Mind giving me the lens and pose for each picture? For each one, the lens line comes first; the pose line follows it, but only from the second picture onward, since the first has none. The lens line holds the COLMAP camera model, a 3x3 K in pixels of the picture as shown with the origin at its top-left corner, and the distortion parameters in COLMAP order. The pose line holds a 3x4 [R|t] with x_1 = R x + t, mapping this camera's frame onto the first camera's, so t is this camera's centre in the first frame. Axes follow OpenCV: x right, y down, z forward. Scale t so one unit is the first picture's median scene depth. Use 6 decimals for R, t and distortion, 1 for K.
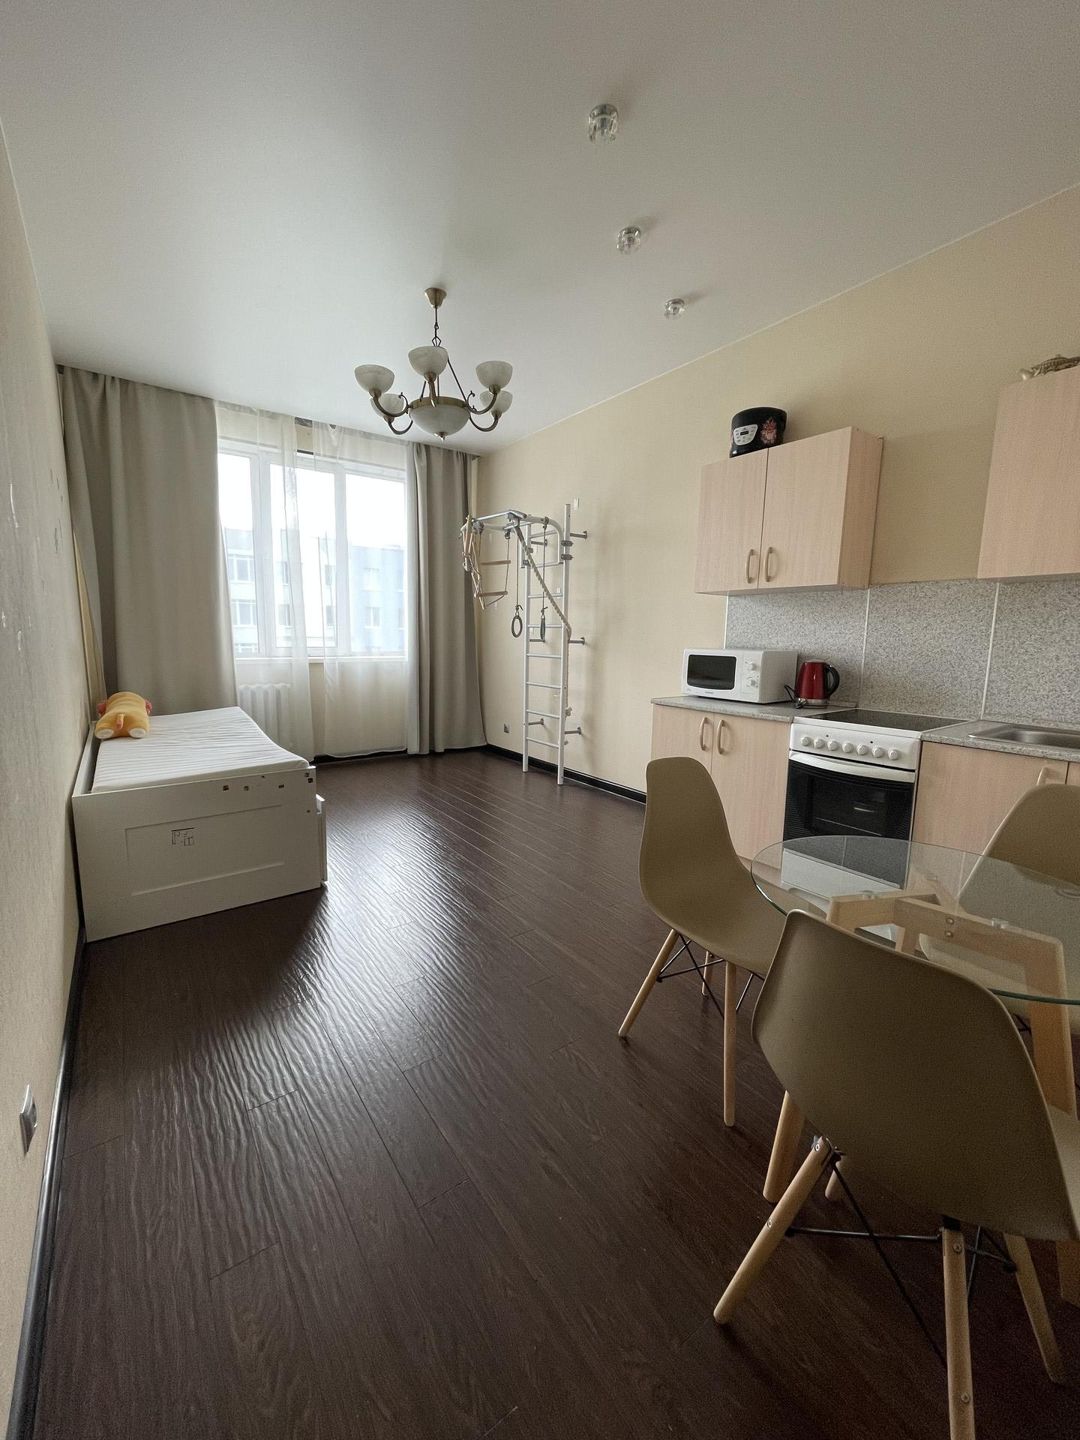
lens RADIAL K [[581.1, 0, 535.6], [0, 581.1, 723.7], [0, 0, 1]] dist [0.003001, -0.001440]
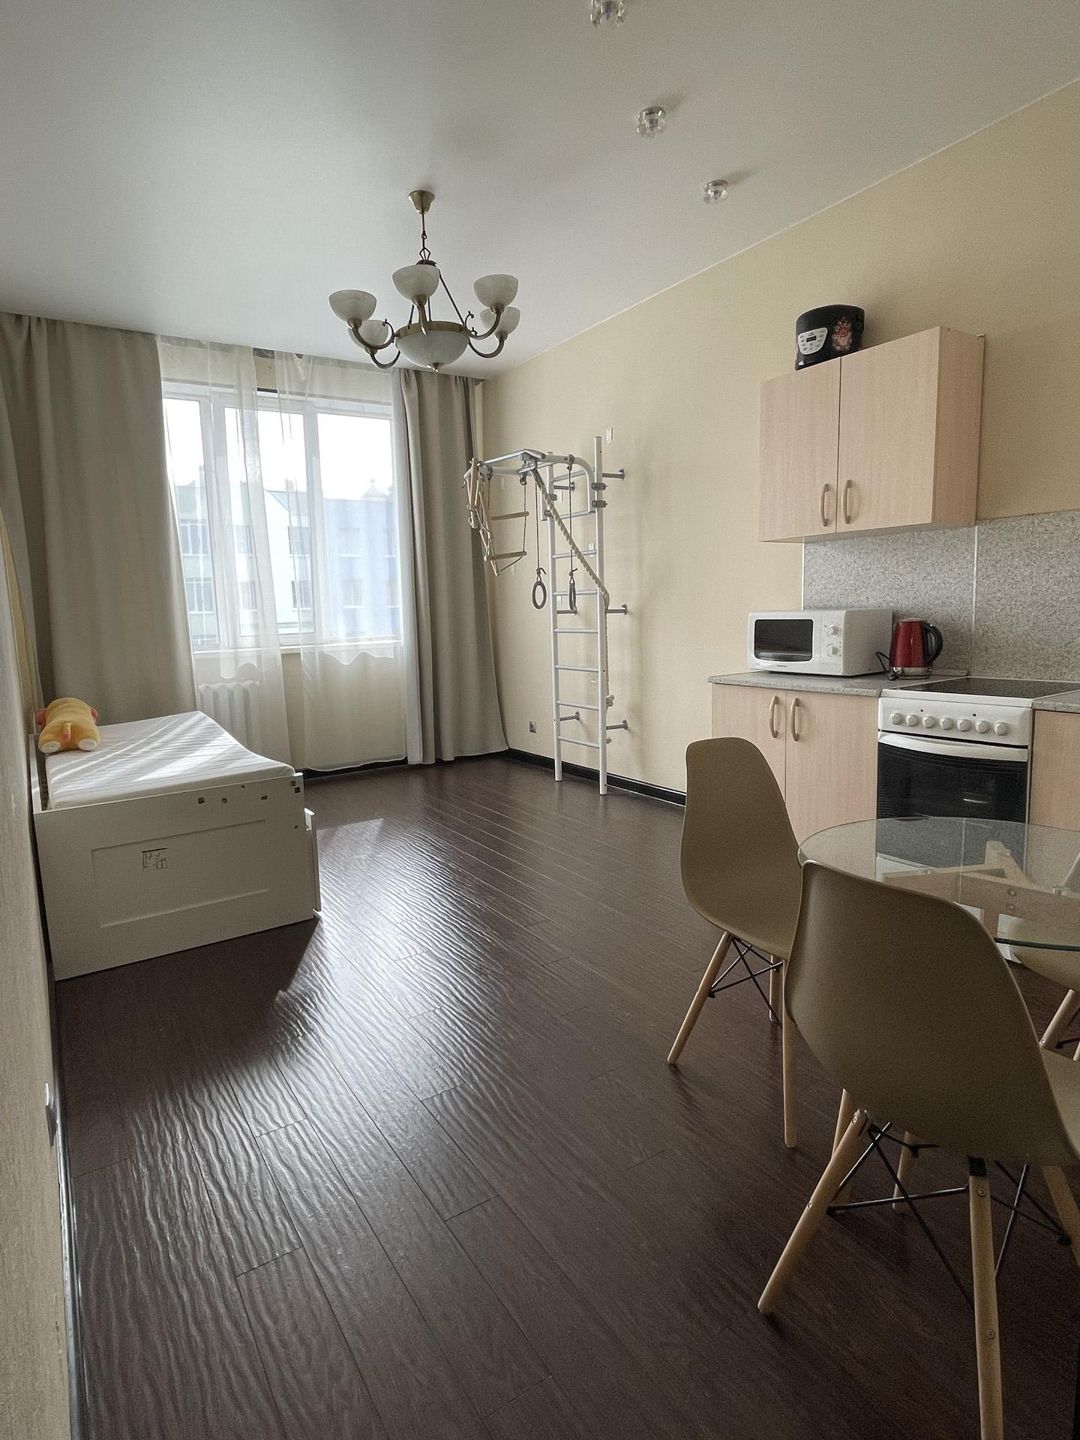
lens RADIAL K [[797.0, 0, 534.3], [0, 797.0, 723.6], [0, 0, 1]] dist [0.006315, -0.003131]
pose [[0.997722, -0.040297, -0.054102, 0.018023], [0.039945, 0.999173, -0.007576, 0.021795], [0.054362, 0.005398, 0.998507, -0.115919]]
